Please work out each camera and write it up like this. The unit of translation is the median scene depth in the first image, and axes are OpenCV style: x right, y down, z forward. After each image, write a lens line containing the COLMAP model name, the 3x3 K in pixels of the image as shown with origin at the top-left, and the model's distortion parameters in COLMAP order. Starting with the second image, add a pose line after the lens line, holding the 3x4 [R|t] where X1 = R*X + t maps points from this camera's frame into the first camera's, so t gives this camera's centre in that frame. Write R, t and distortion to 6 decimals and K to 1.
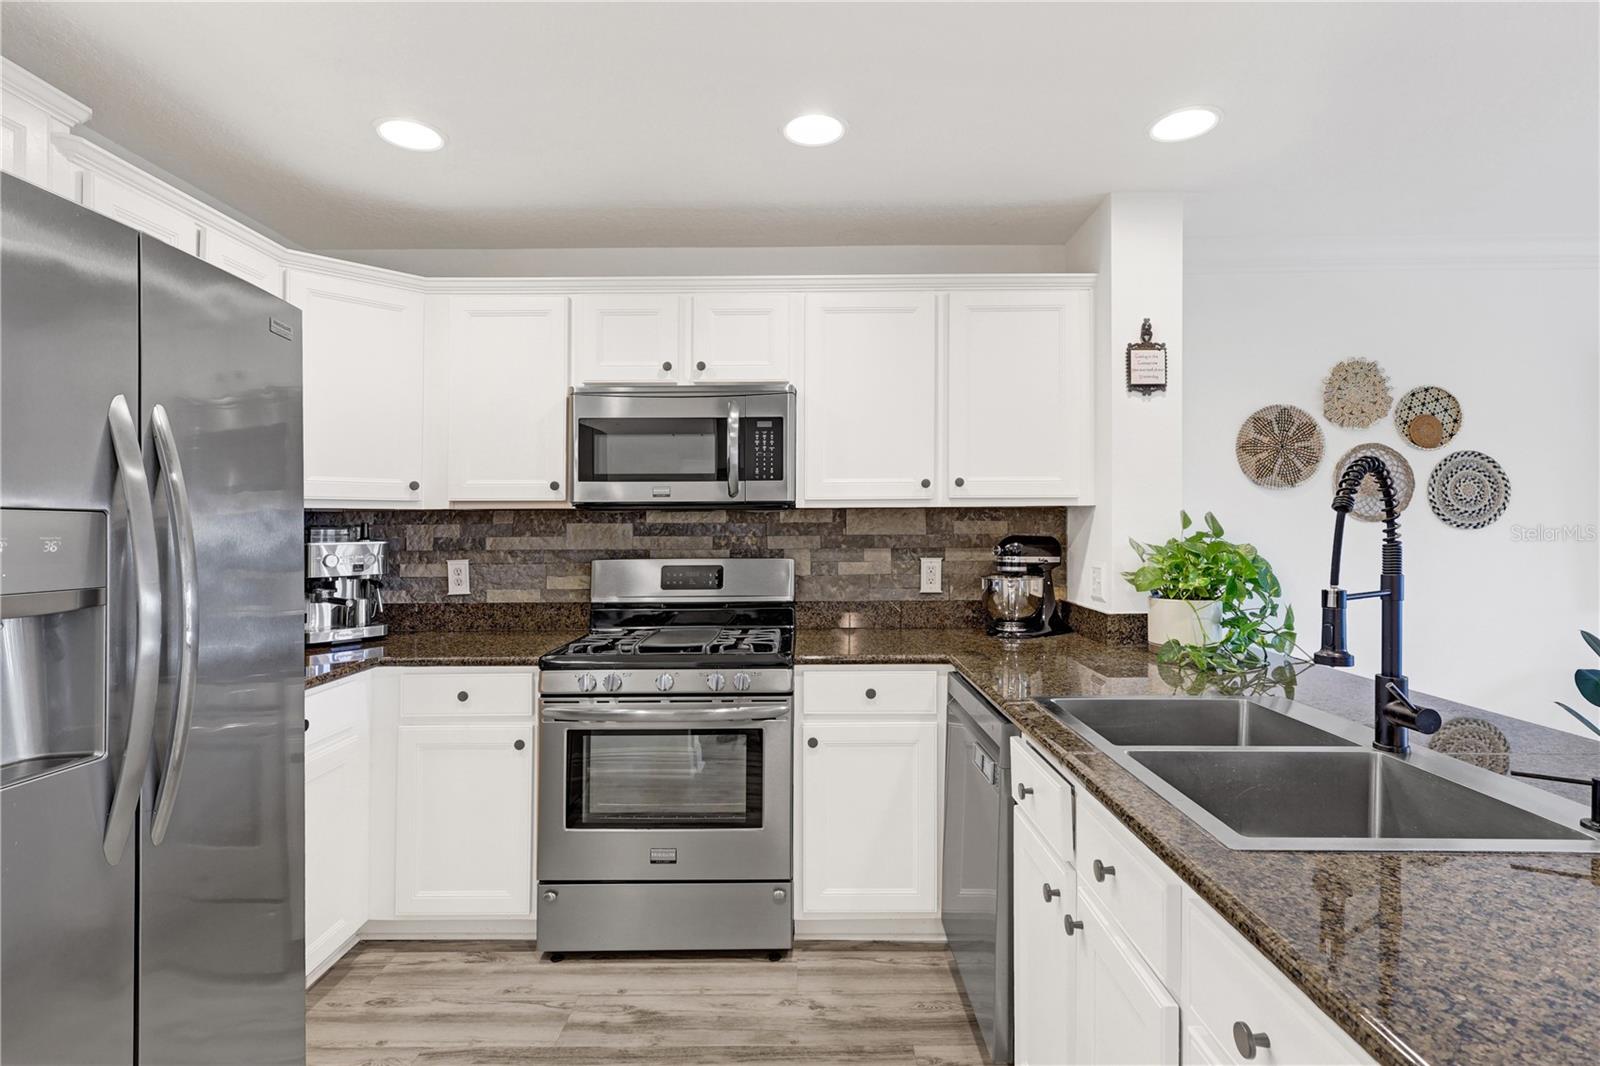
lens RADIAL K [[766.9, 0, 800.0], [0, 766.9, 533.0], [0, 0, 1]] dist [0.001944, 0.000448]
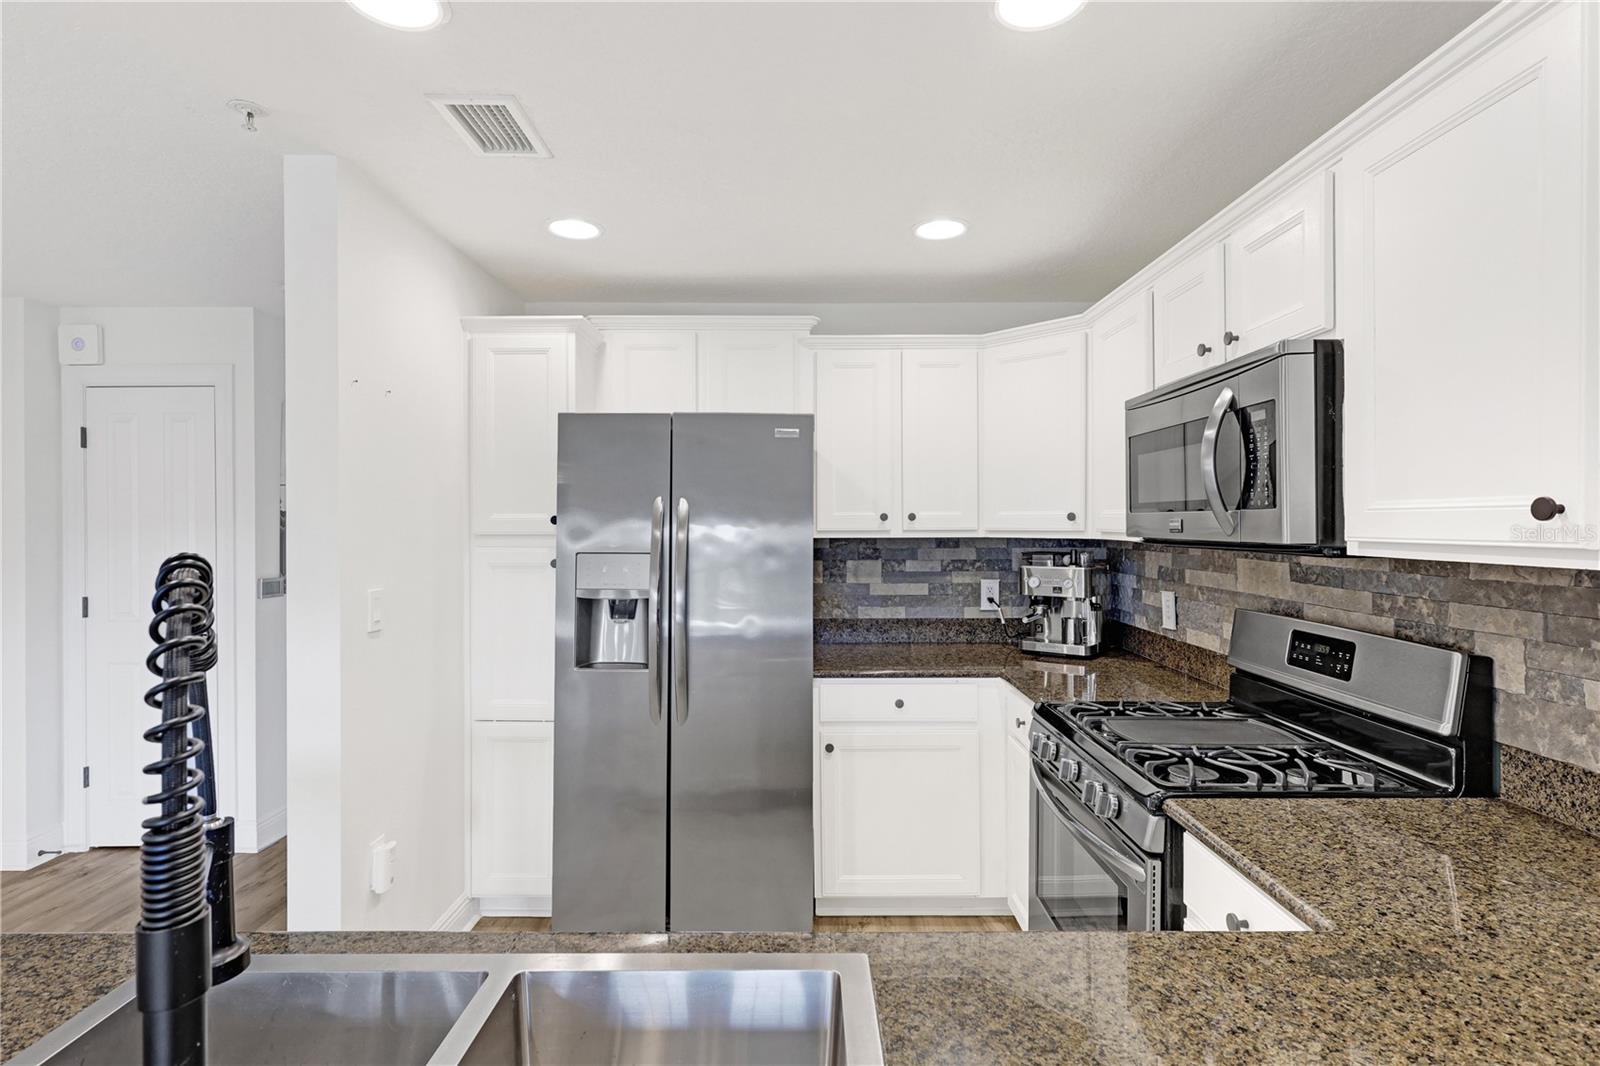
lens RADIAL K [[766.9, 0, 800.0], [0, 766.9, 533.0], [0, 0, 1]] dist [0.001944, 0.000448]
pose [[0.004797, 0.018994, -0.999808, 0.482814], [-0.009676, 0.999774, 0.018947, -0.049154], [0.999942, 0.009584, 0.004980, 0.550717]]
